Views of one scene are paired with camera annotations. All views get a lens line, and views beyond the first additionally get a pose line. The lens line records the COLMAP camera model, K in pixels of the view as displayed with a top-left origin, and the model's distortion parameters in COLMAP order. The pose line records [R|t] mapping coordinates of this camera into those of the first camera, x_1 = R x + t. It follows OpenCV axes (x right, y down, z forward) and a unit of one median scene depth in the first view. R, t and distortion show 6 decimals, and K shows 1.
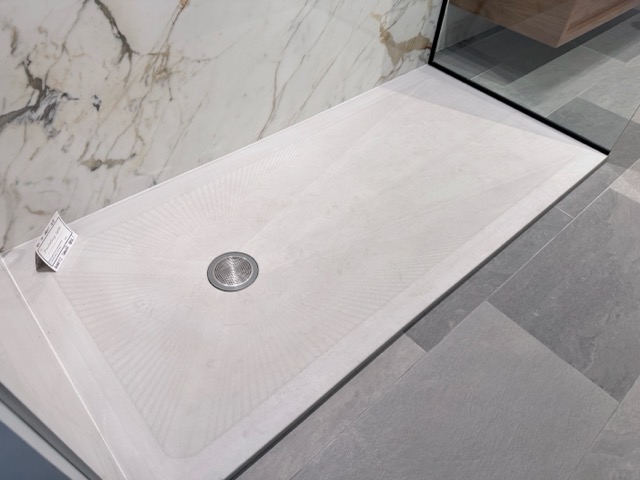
lens RADIAL K [[459.2, 0, 323.5], [0, 459.2, 241.5], [0, 0, 1]] dist [0.010330, -0.018261]
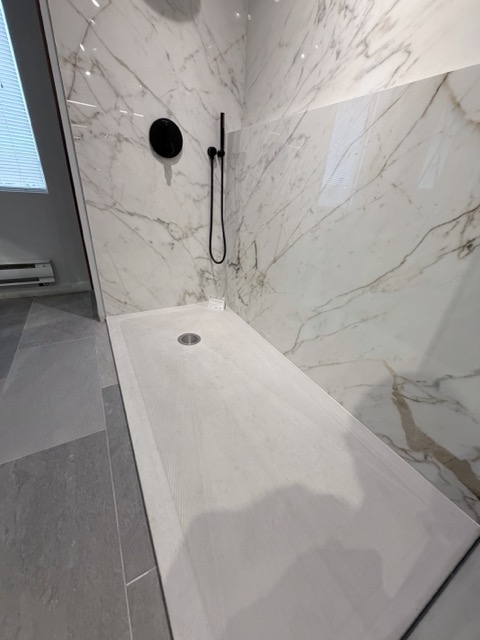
lens RADIAL K [[257.4, 0, 242.3], [0, 257.4, 315.7], [0, 0, 1]] dist [-0.000846, -0.000639]
pose [[-0.206084, 0.376538, -0.903188, 0.775618], [-0.775970, 0.499437, 0.385271, -0.623822], [0.596155, 0.780245, 0.189256, 0.745039]]
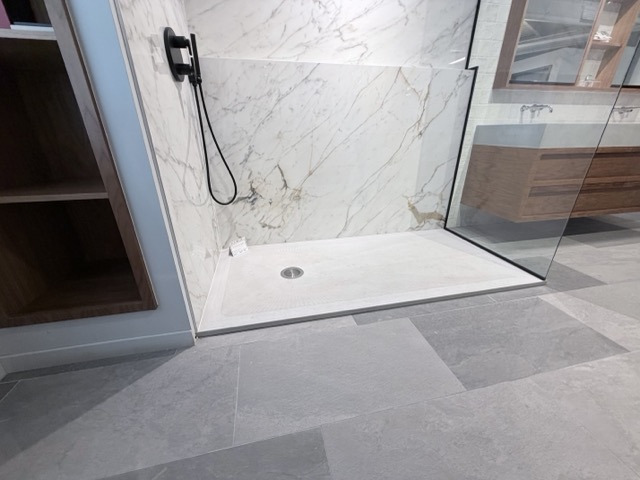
lens RADIAL K [[257.4, 0, 318.9], [0, 257.4, 238.9], [0, 0, 1]] dist [-0.000846, -0.000639]
pose [[0.871592, 0.134832, -0.471325, 0.430363], [-0.326862, 0.876372, -0.353743, 0.287532], [0.365360, 0.462378, 0.807910, -0.027571]]
